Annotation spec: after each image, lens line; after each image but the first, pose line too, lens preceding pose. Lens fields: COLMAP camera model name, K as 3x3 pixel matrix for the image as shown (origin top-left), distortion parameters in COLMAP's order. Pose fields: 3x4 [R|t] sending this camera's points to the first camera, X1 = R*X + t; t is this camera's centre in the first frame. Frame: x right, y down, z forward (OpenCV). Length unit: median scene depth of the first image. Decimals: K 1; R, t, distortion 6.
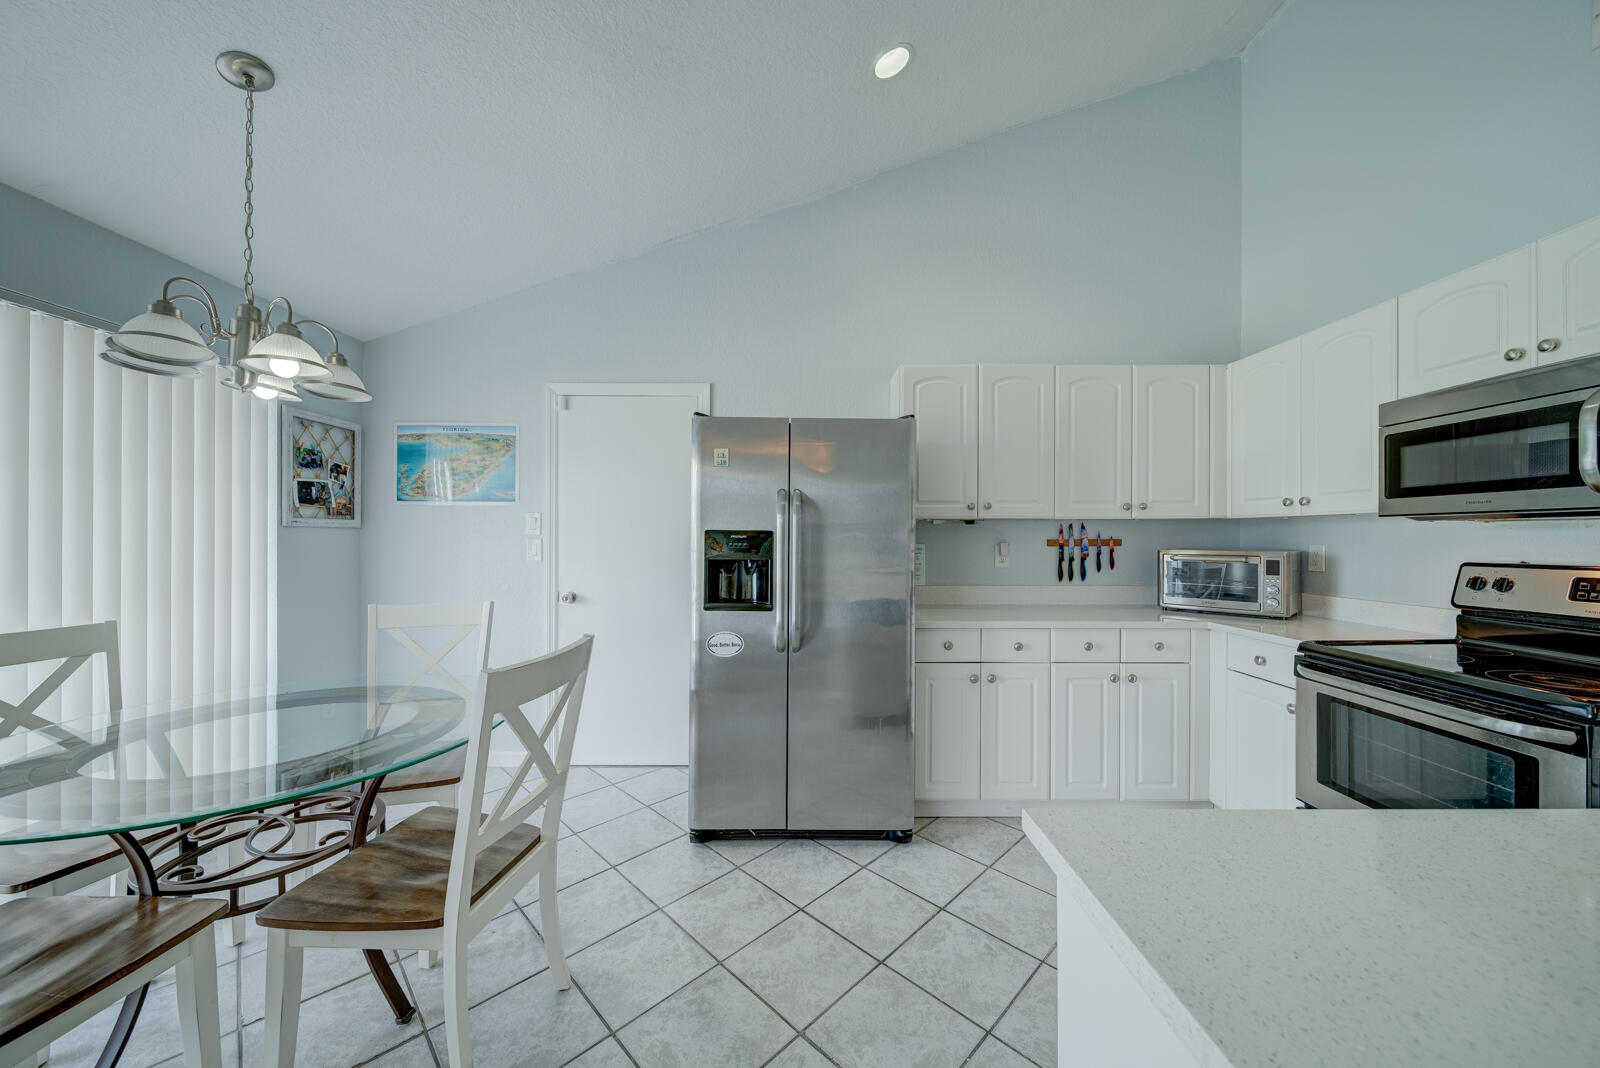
lens RADIAL K [[571.0, 0, 808.8], [0, 571.0, 537.4], [0, 0, 1]] dist [-0.001022, -0.000570]
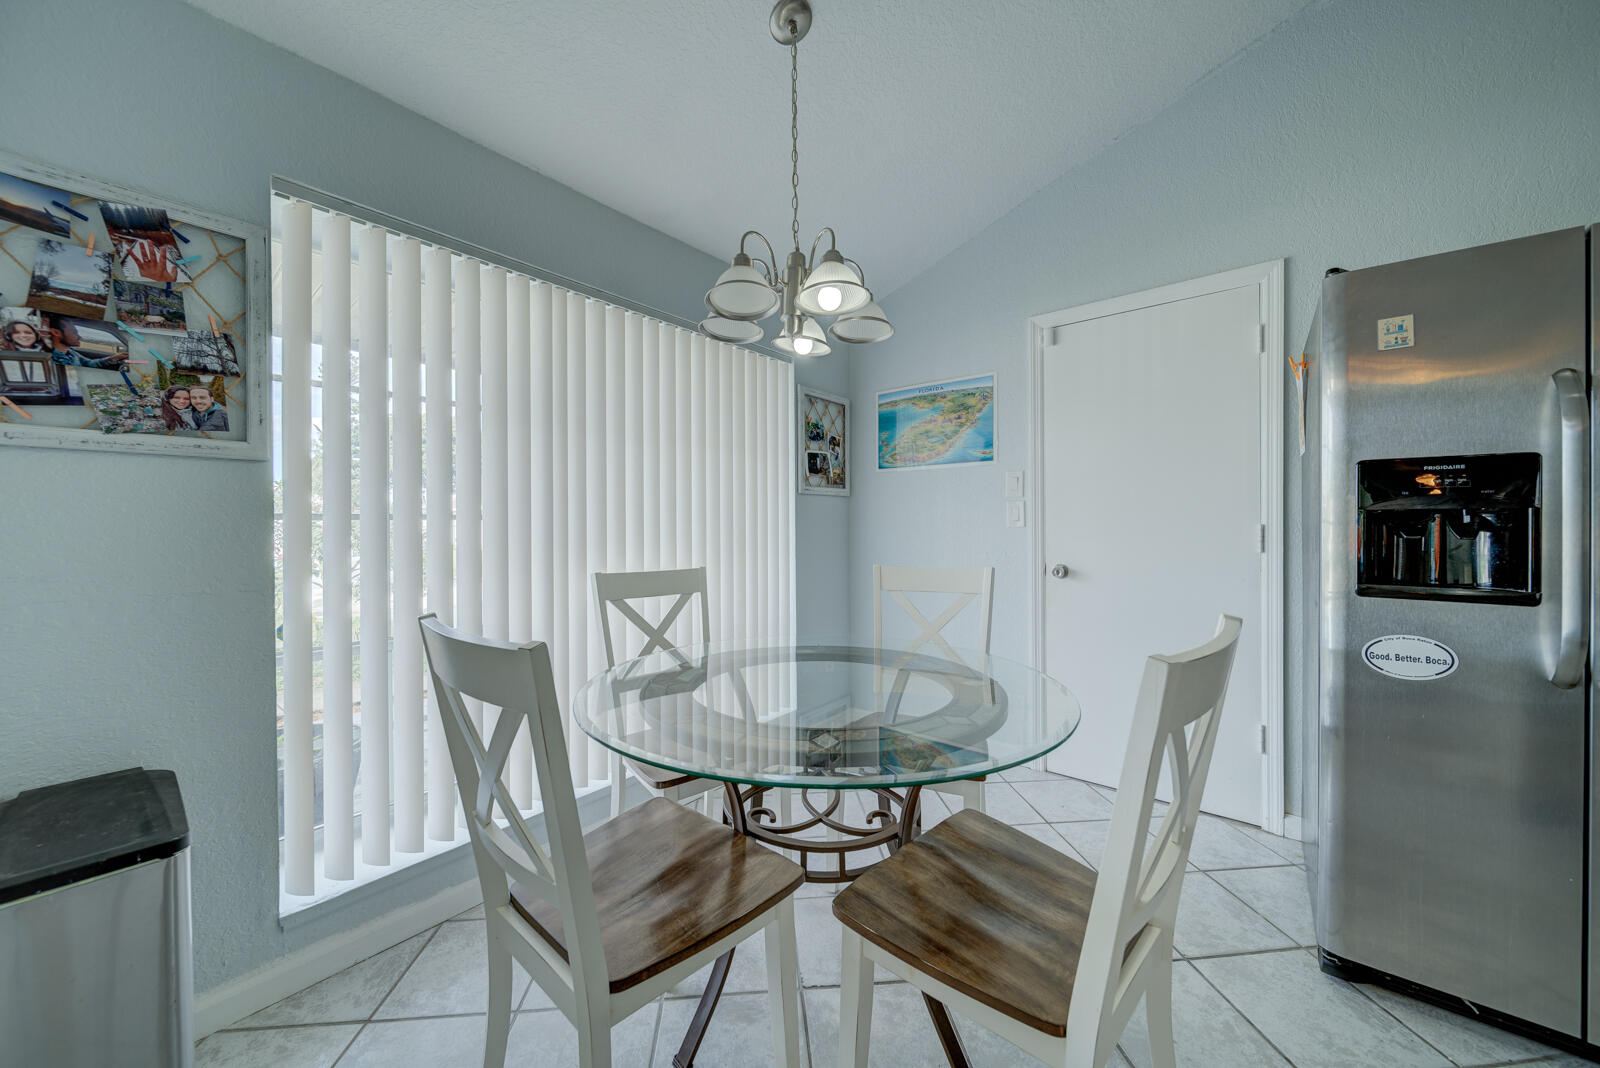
lens RADIAL K [[571.0, 0, 791.4], [0, 571.0, 527.0], [0, 0, 1]] dist [-0.001022, -0.000570]
pose [[0.762677, -0.005589, -0.646755, -0.246734], [0.007840, 0.999969, 0.000603, 0.050878], [0.646731, -0.005531, 0.762698, 0.164854]]
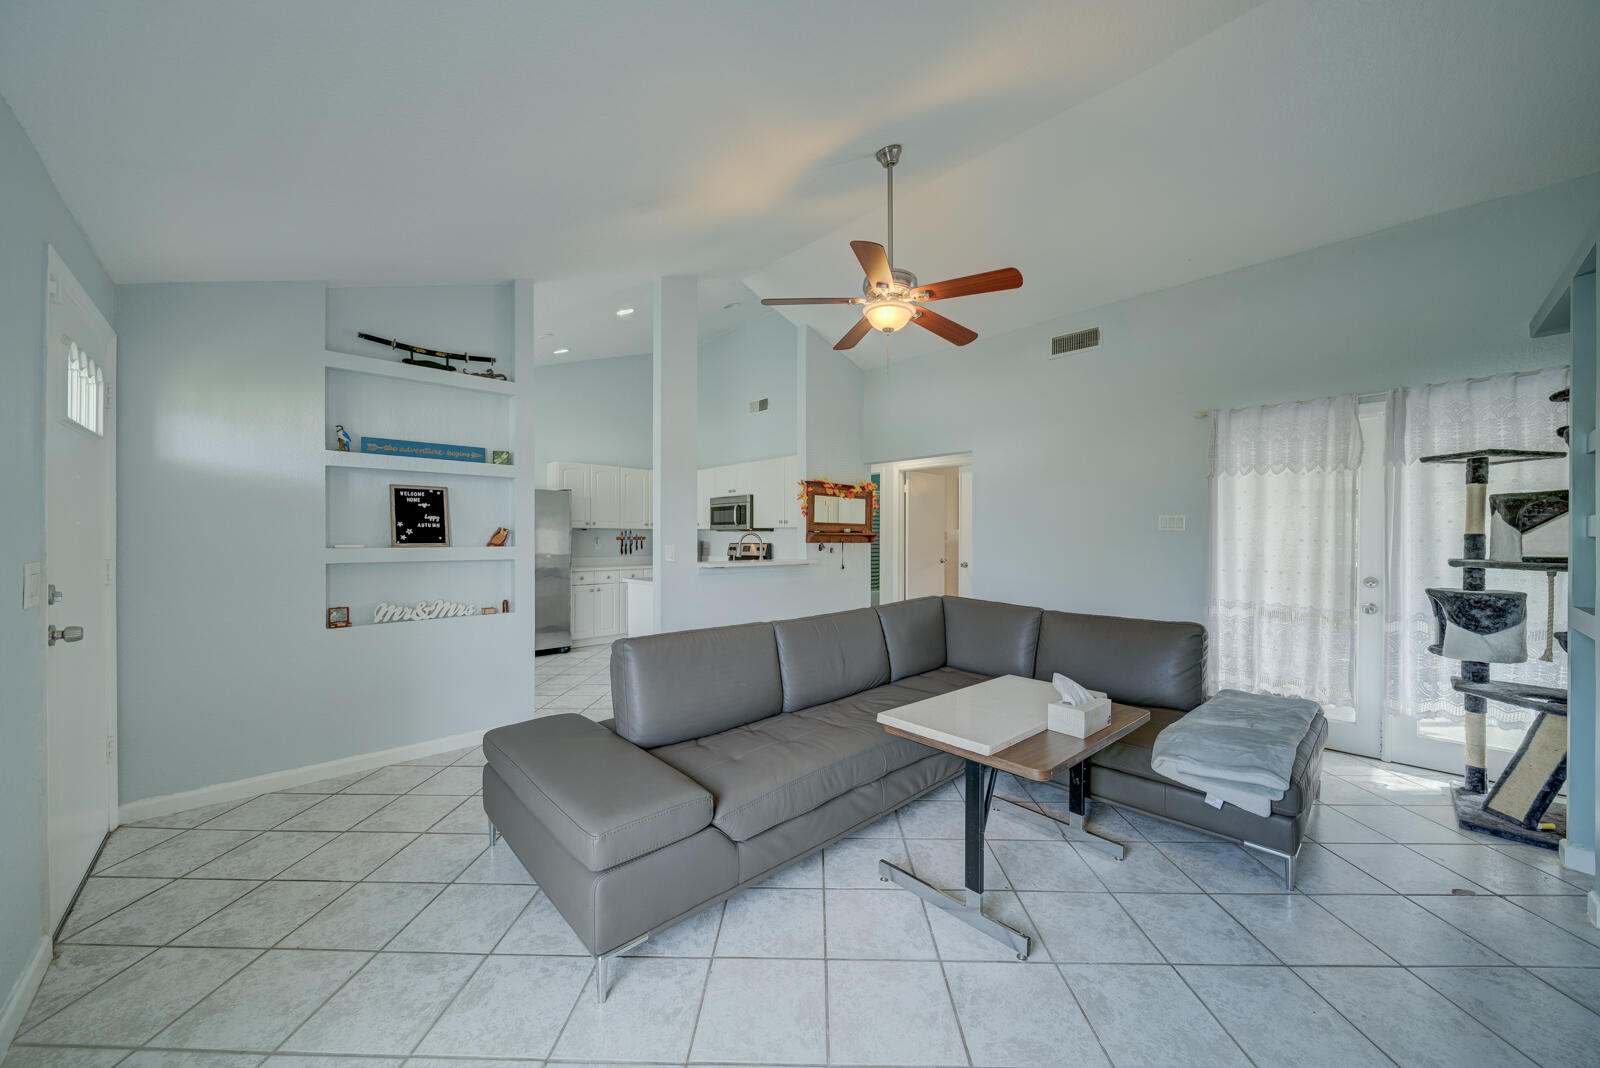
lens RADIAL K [[571.0, 0, 797.7], [0, 571.0, 540.7], [0, 0, 1]] dist [-0.001022, -0.000570]
pose [[0.741410, -0.004549, 0.671037, -0.904561], [0.000399, 0.999980, 0.006338, 0.005884], [-0.671052, -0.004432, 0.741397, -1.854941]]
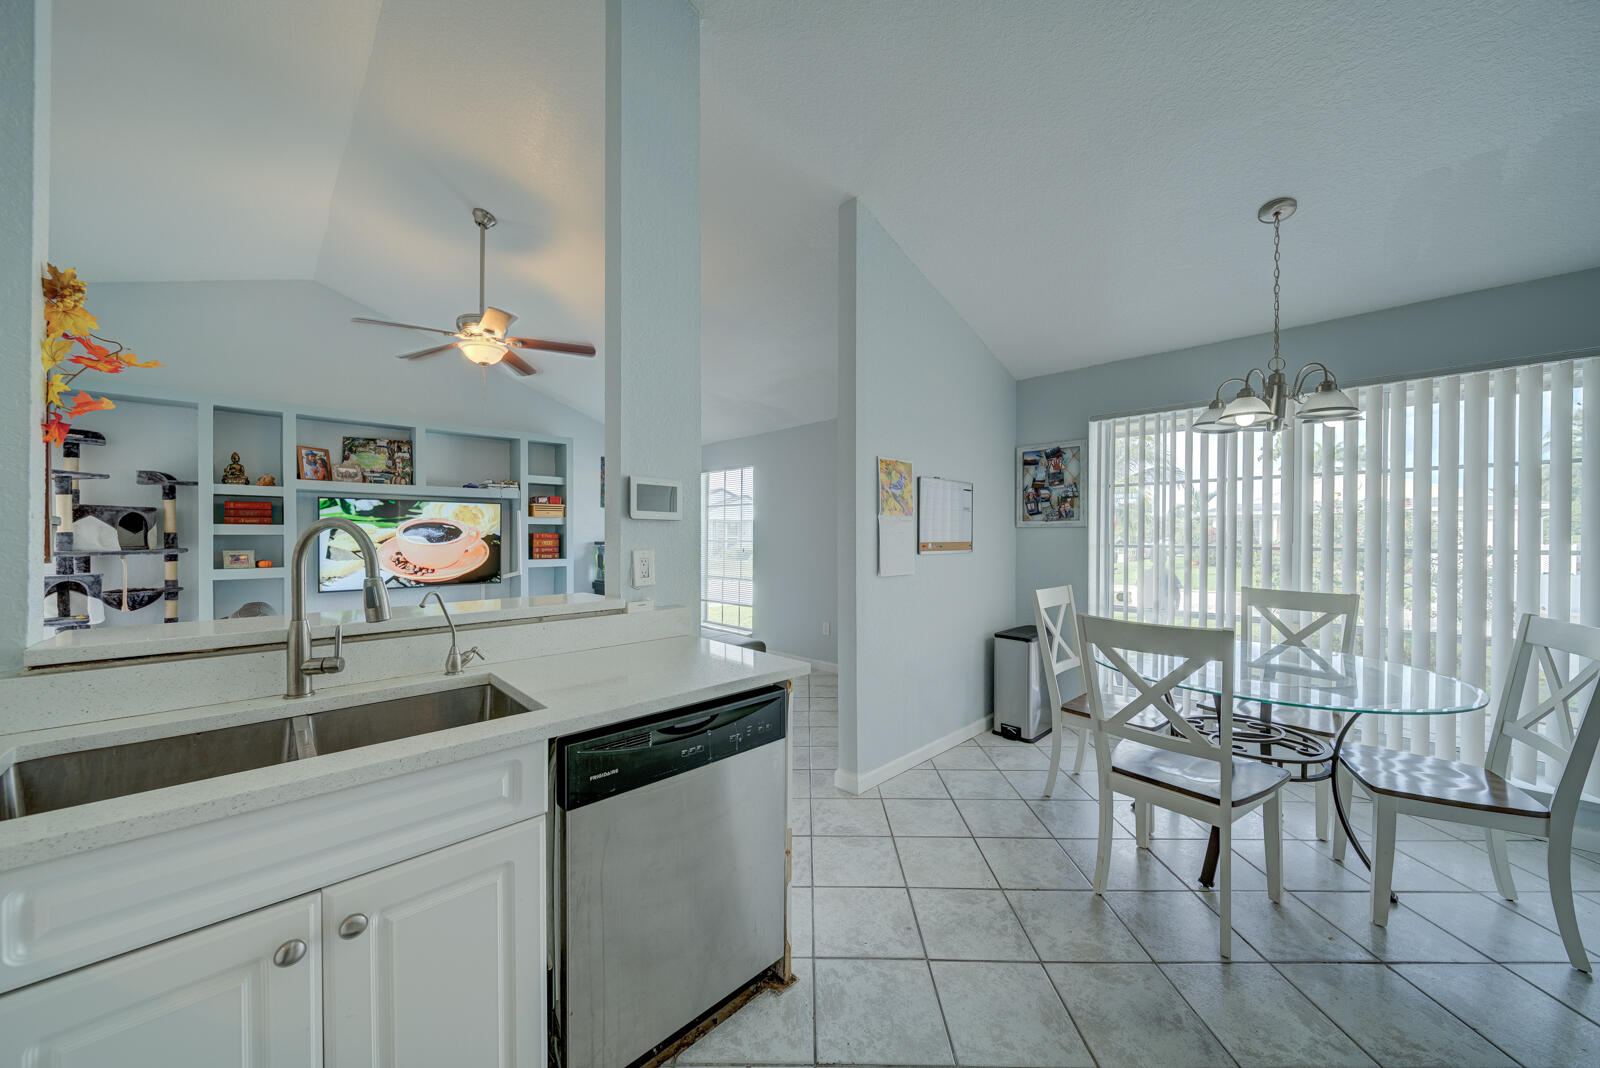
lens RADIAL K [[571.0, 0, 810.1], [0, 571.0, 536.0], [0, 0, 1]] dist [-0.001022, -0.000570]
pose [[-0.703578, -0.005123, -0.710600, 0.690491], [-0.005497, 0.999983, -0.001767, 0.005588], [0.710597, 0.002663, -0.703594, 0.900160]]
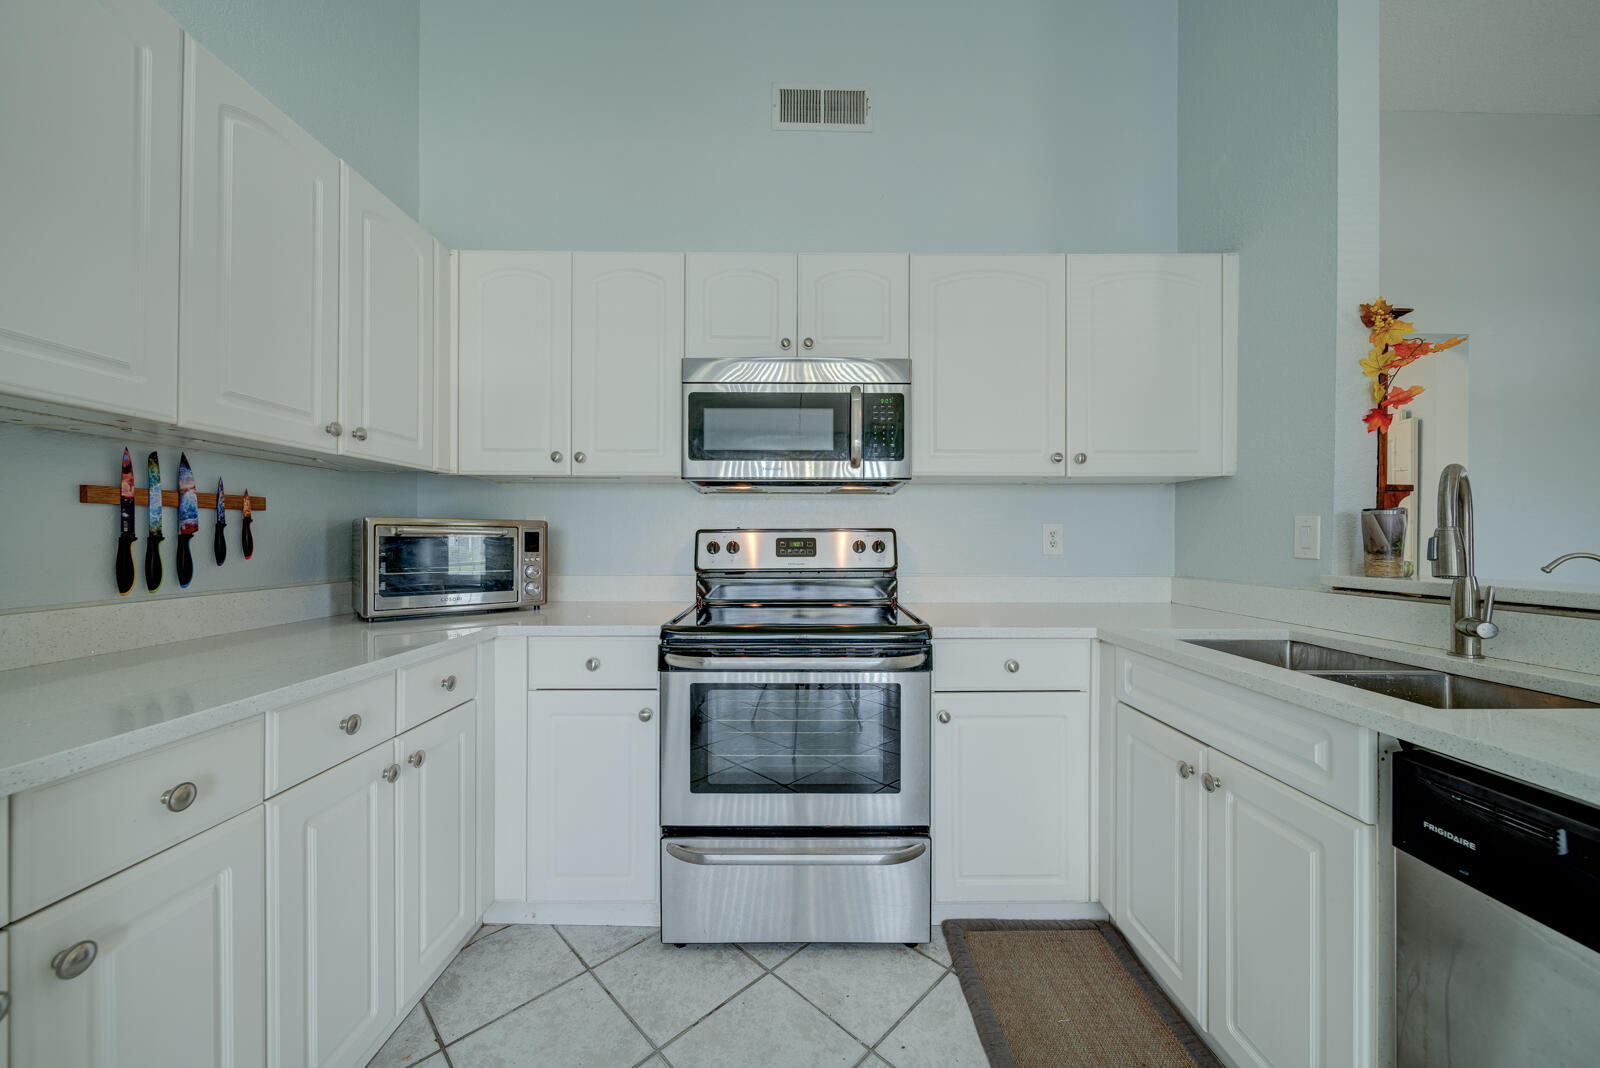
lens RADIAL K [[571.0, 0, 794.6], [0, 571.0, 538.1], [0, 0, 1]] dist [-0.001022, -0.000570]
pose [[0.009678, -0.000635, 0.999953, 0.067704], [0.000232, 1.000000, 0.000633, 0.056414], [-0.999953, 0.000226, 0.009678, 0.762203]]
